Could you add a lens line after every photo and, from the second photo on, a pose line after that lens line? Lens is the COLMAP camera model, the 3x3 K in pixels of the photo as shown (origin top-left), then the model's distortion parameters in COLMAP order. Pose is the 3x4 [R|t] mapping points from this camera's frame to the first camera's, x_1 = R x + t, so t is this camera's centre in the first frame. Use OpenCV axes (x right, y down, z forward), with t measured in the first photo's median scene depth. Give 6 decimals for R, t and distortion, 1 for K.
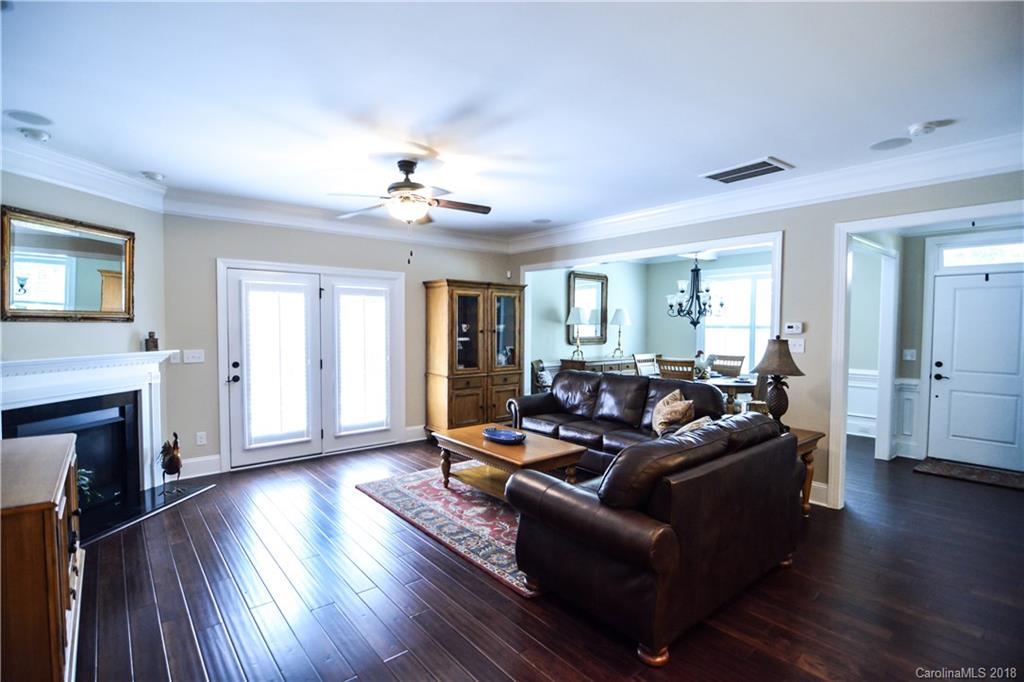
lens RADIAL K [[494.0, 0, 525.4], [0, 494.0, 337.0], [0, 0, 1]] dist [-0.017439, -0.005107]
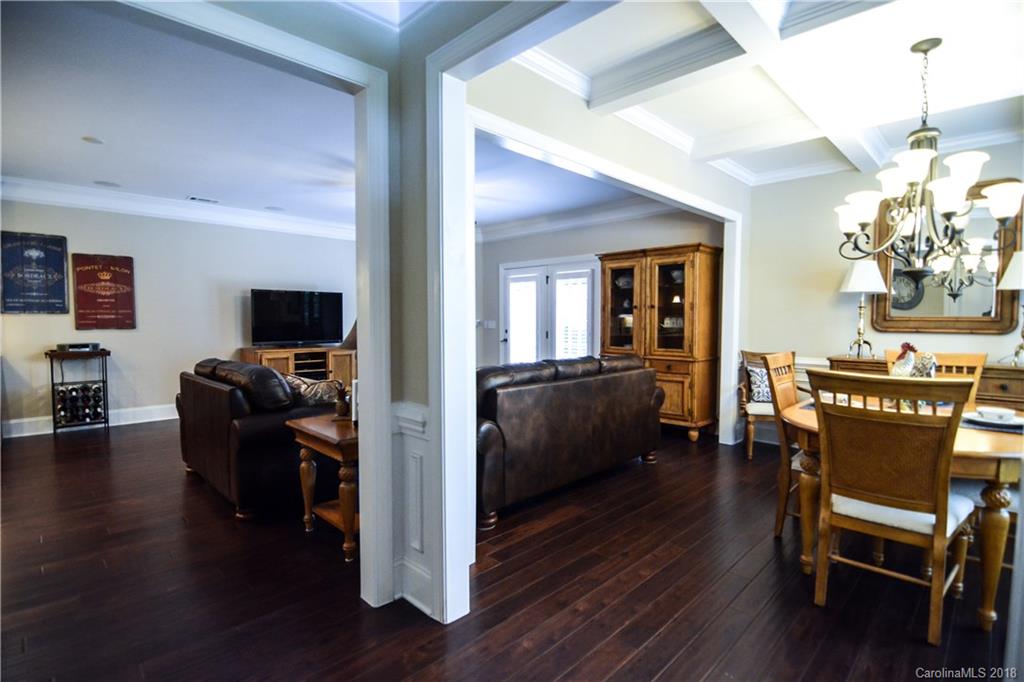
lens RADIAL K [[494.0, 0, 518.2], [0, 494.0, 342.3], [0, 0, 1]] dist [-0.017439, -0.005107]
pose [[0.090955, 0.042555, -0.994945, 0.894454], [-0.026806, 0.998829, 0.040270, 0.025283], [0.995494, 0.023007, 0.091989, 0.832030]]
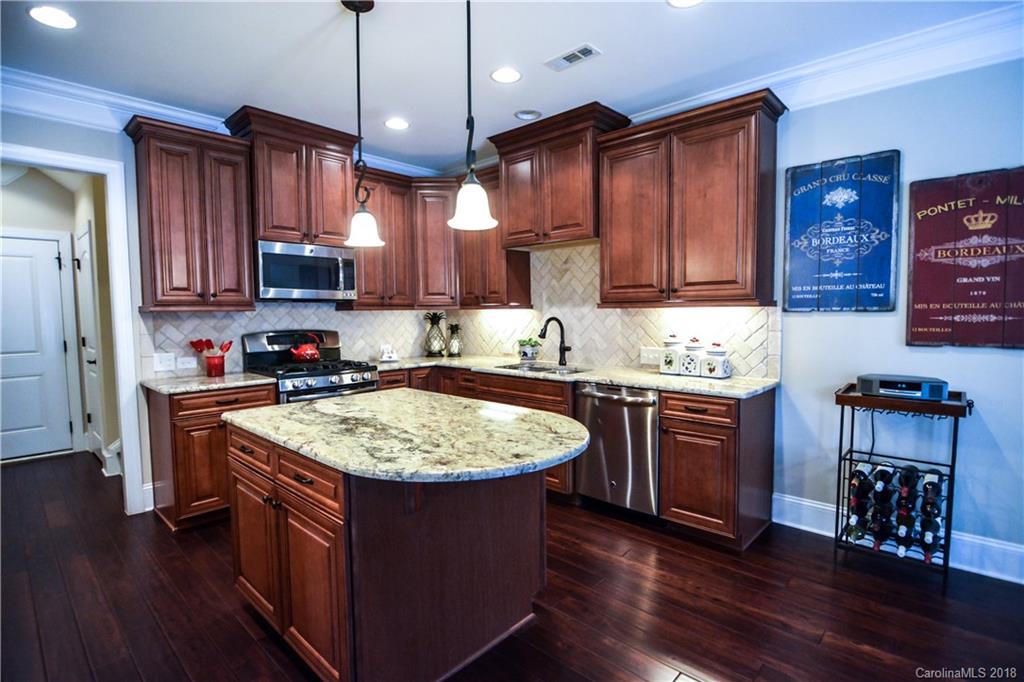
lens RADIAL K [[494.0, 0, 530.4], [0, 494.0, 345.1], [0, 0, 1]] dist [-0.017439, -0.005107]
pose [[-0.989940, 0.011543, -0.141019, 0.233919], [-0.001518, 0.995743, 0.092159, 0.020234], [0.141483, 0.091446, -0.985708, 0.424898]]
